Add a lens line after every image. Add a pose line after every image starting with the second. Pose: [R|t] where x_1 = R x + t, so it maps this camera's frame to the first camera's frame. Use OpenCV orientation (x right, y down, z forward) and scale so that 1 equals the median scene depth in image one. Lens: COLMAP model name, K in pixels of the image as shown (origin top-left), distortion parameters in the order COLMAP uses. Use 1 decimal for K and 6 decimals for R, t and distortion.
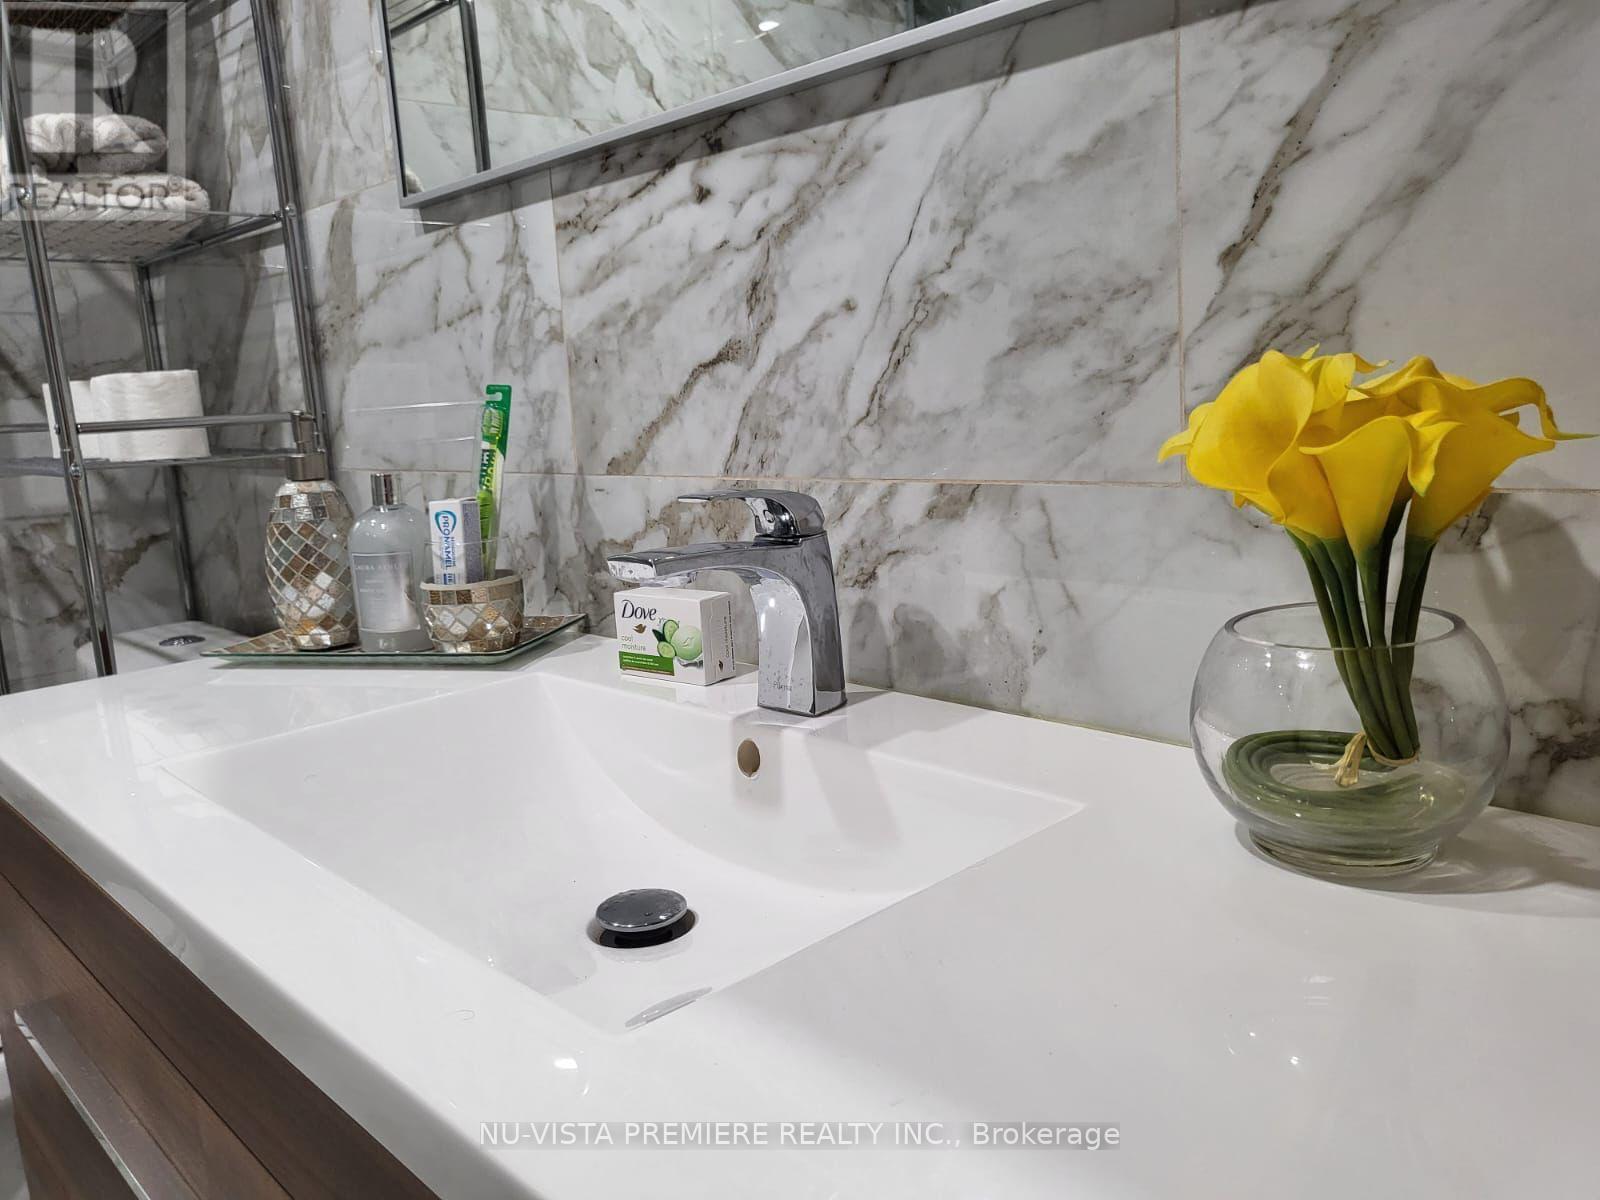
lens RADIAL K [[1239.2, 0, 802.2], [0, 1239.2, 581.5], [0, 0, 1]] dist [-0.010449, 0.061198]
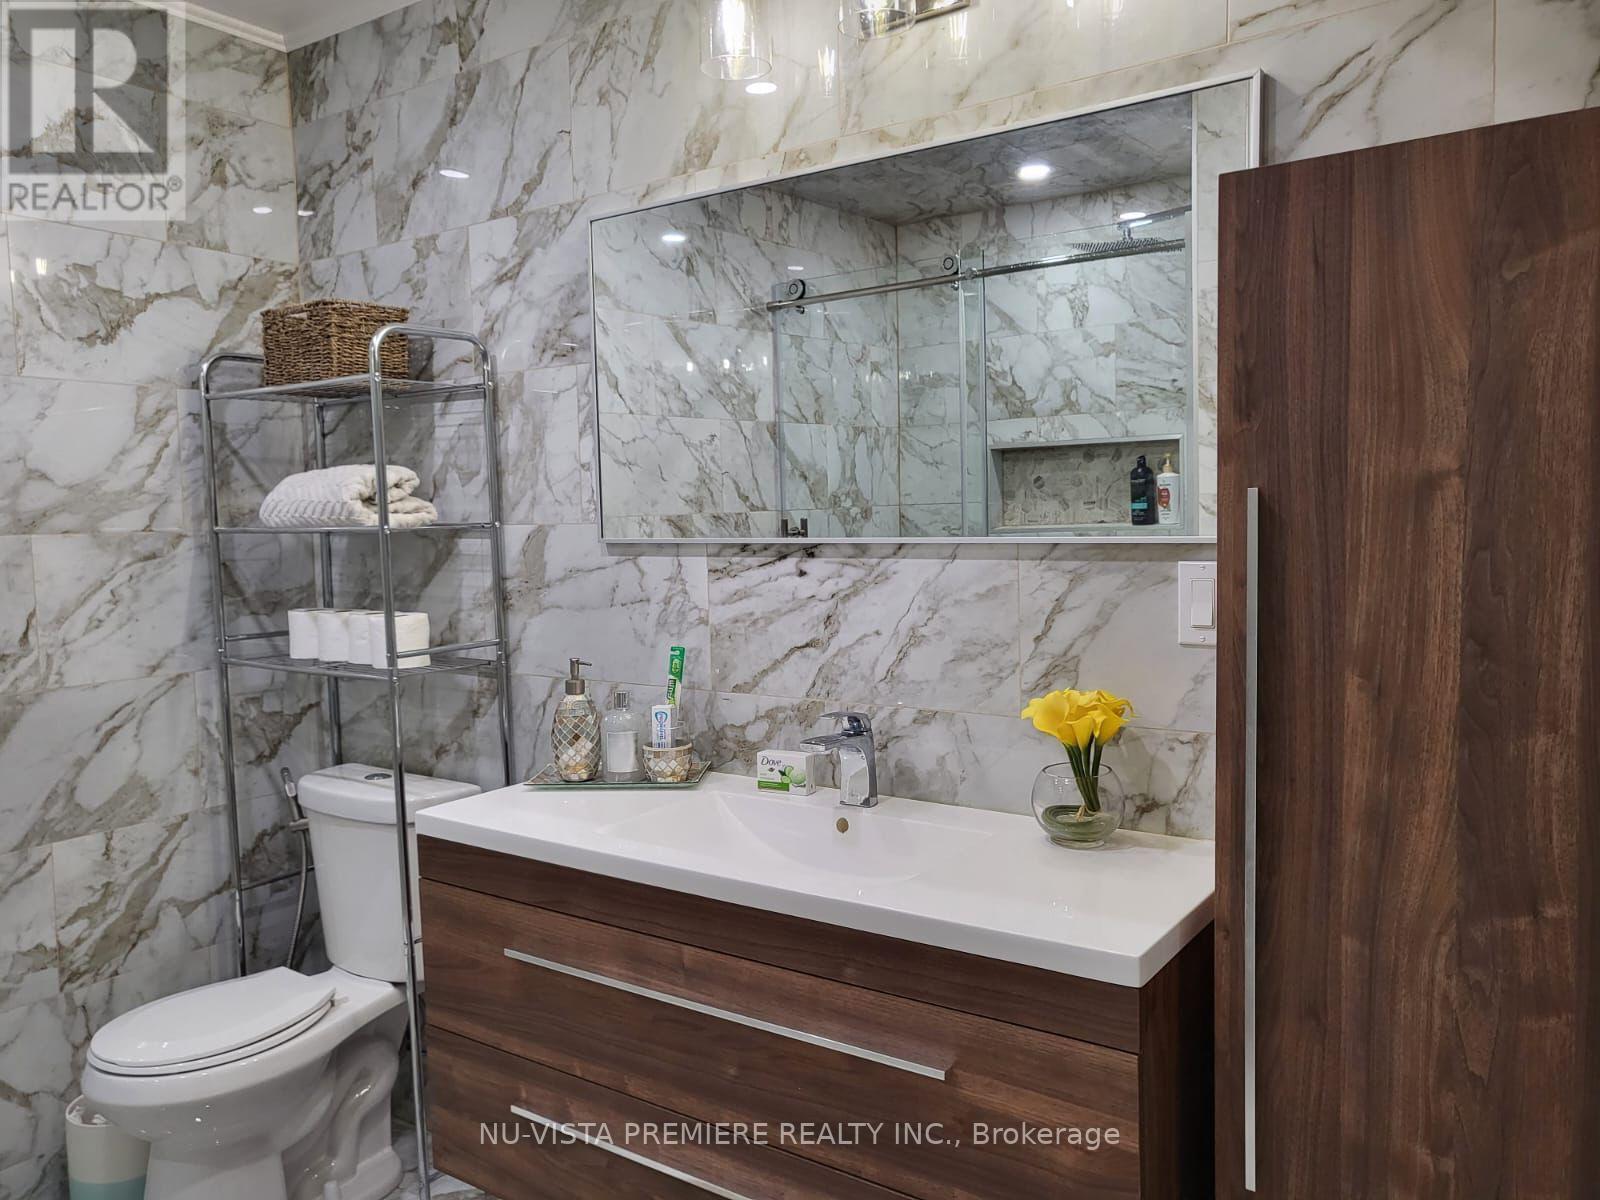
lens RADIAL K [[1247.0, 0, 767.9], [0, 1247.0, 595.4], [0, 0, 1]] dist [0.040282, -0.001731]
pose [[0.984977, 0.016934, 0.171851, -0.549728], [-0.001622, 0.996044, -0.088851, -0.076180], [-0.172676, 0.087238, 0.981108, -1.244826]]
